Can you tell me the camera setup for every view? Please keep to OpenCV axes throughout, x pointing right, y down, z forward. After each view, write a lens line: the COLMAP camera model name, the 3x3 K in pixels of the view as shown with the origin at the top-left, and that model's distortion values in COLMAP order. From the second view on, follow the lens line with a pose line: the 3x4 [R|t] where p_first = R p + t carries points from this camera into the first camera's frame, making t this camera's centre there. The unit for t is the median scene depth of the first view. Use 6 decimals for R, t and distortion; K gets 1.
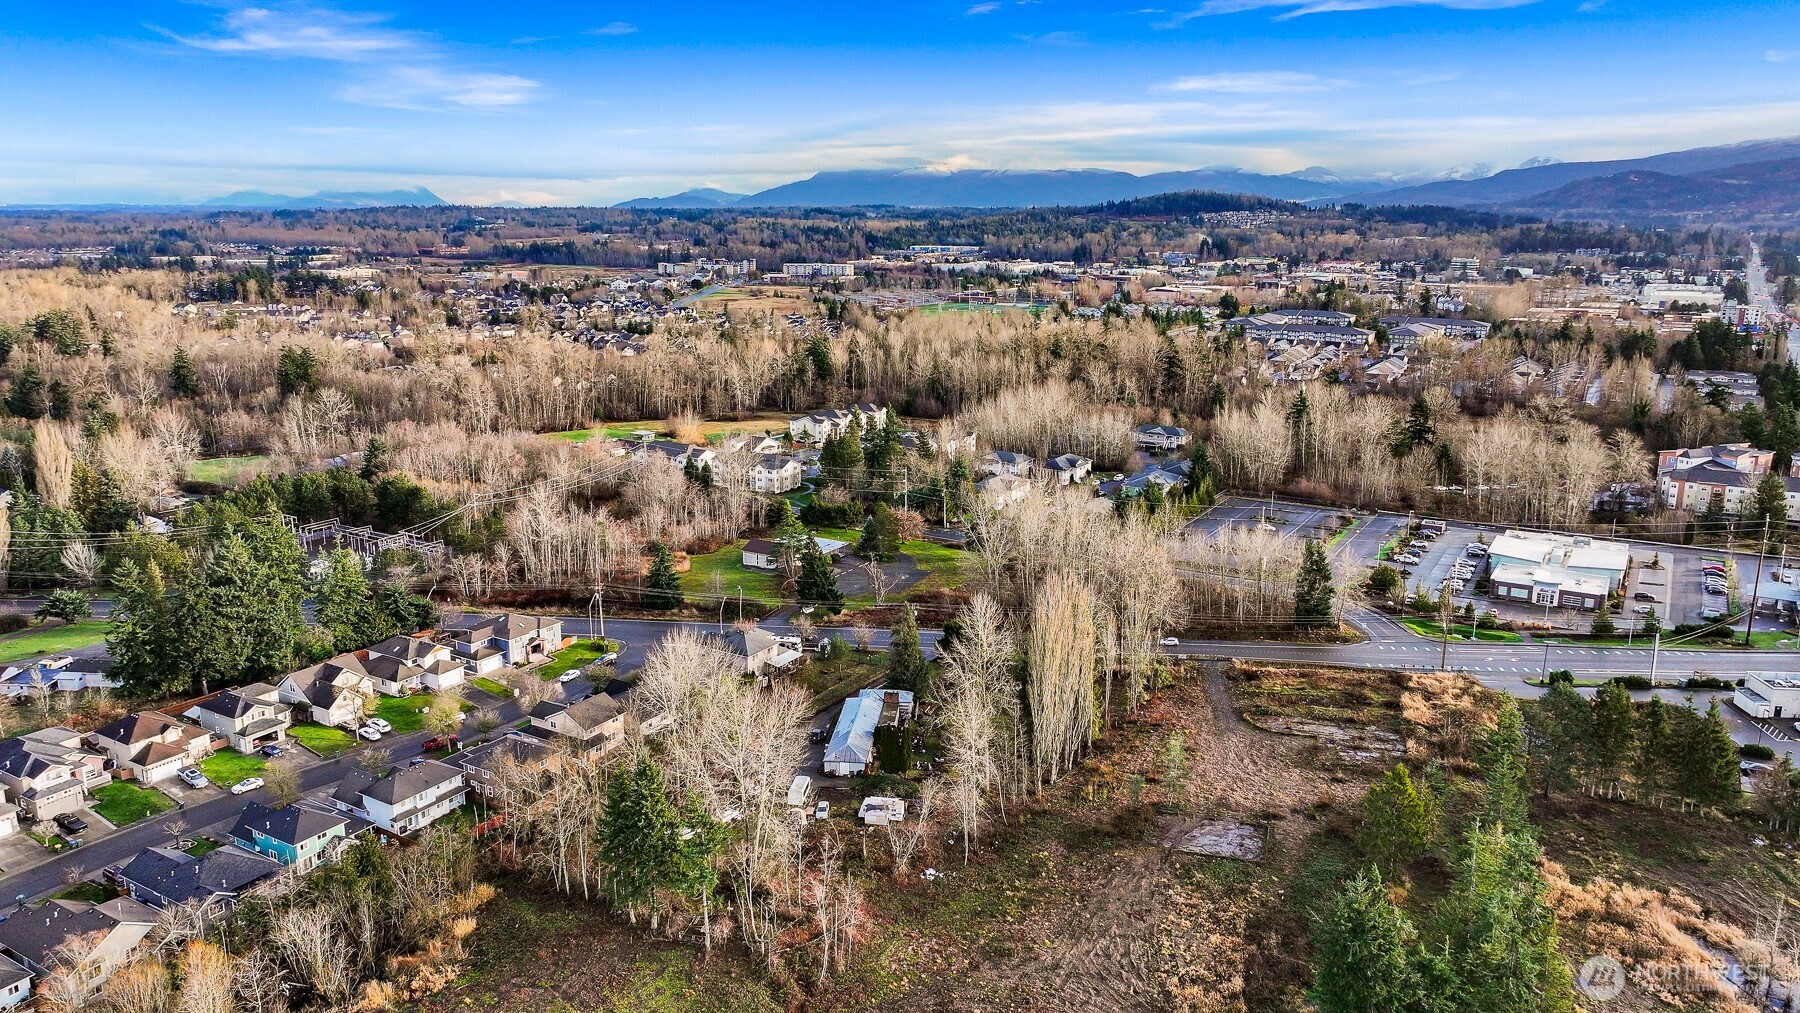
lens RADIAL K [[1301.0, 0, 893.8], [0, 1301.0, 434.0], [0, 0, 1]] dist [0.016114, 0.002342]
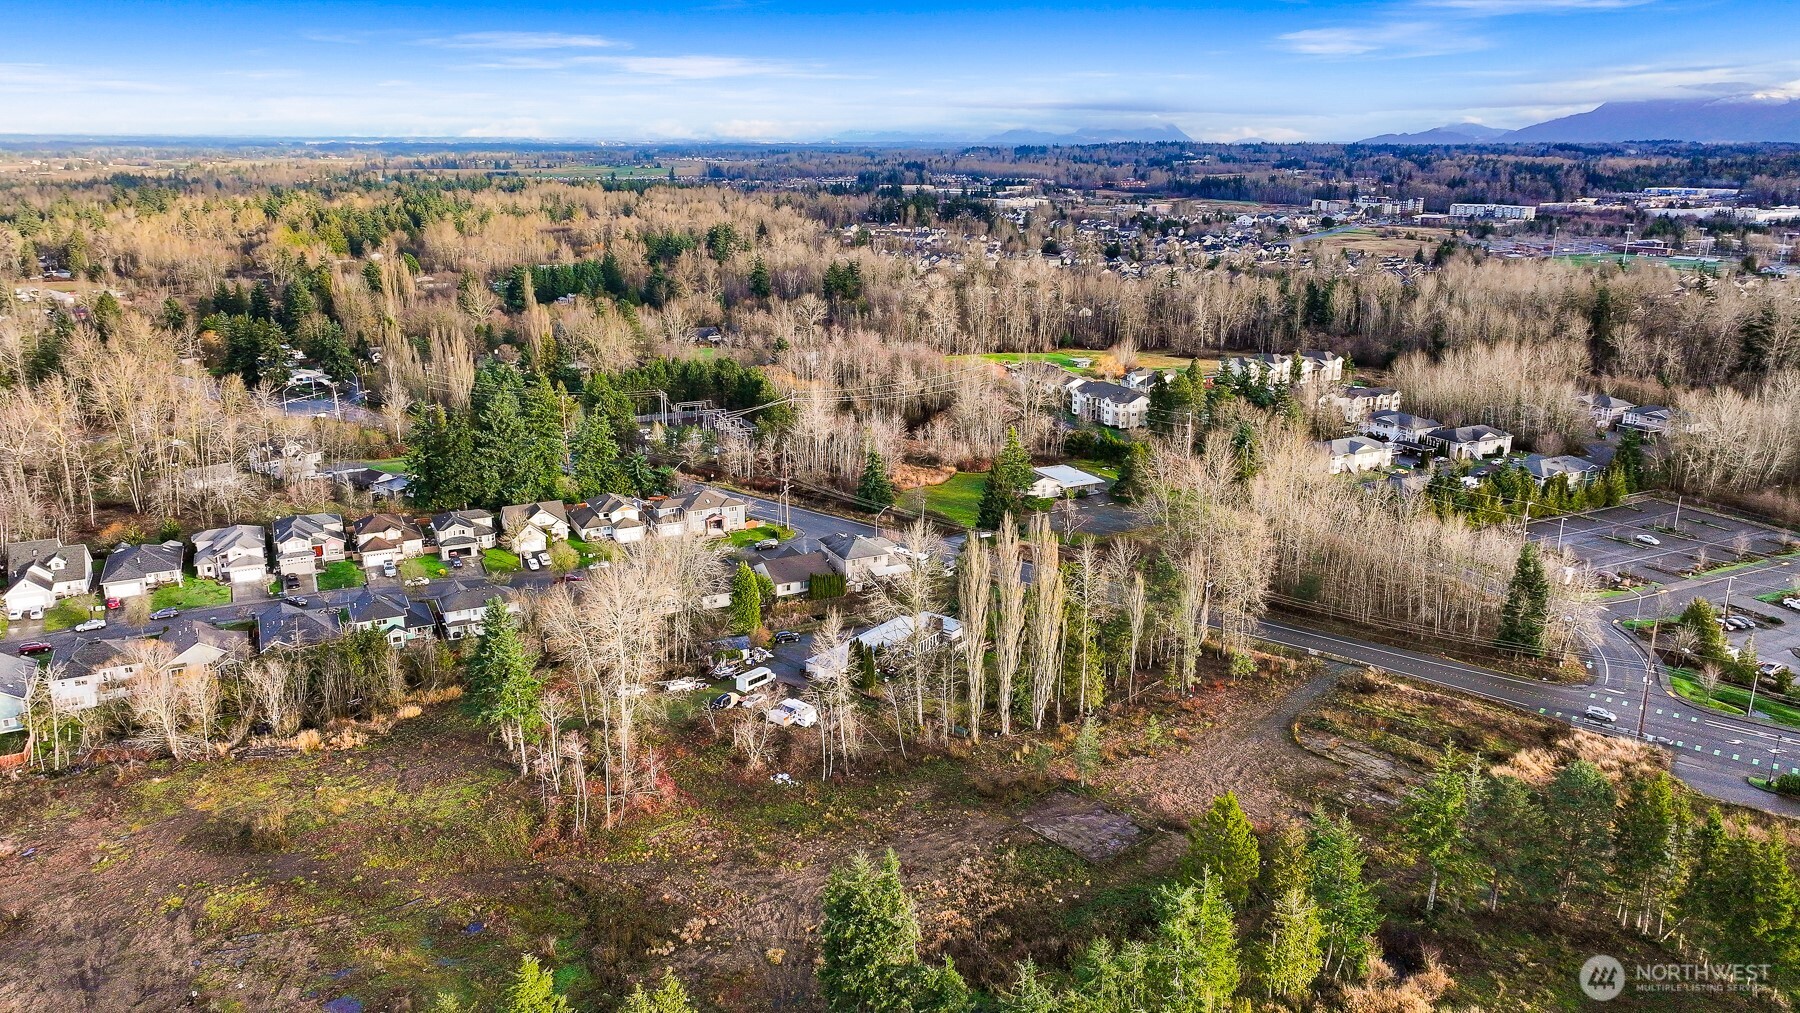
lens RADIAL K [[1301.0, 0, 893.8], [0, 1301.0, 434.0], [0, 0, 1]] dist [0.016114, 0.002342]
pose [[0.845818, 0.118970, -0.520036, 0.398975], [-0.095036, 0.992826, 0.072559, -0.006603], [0.524938, -0.011950, 0.851057, 0.125762]]
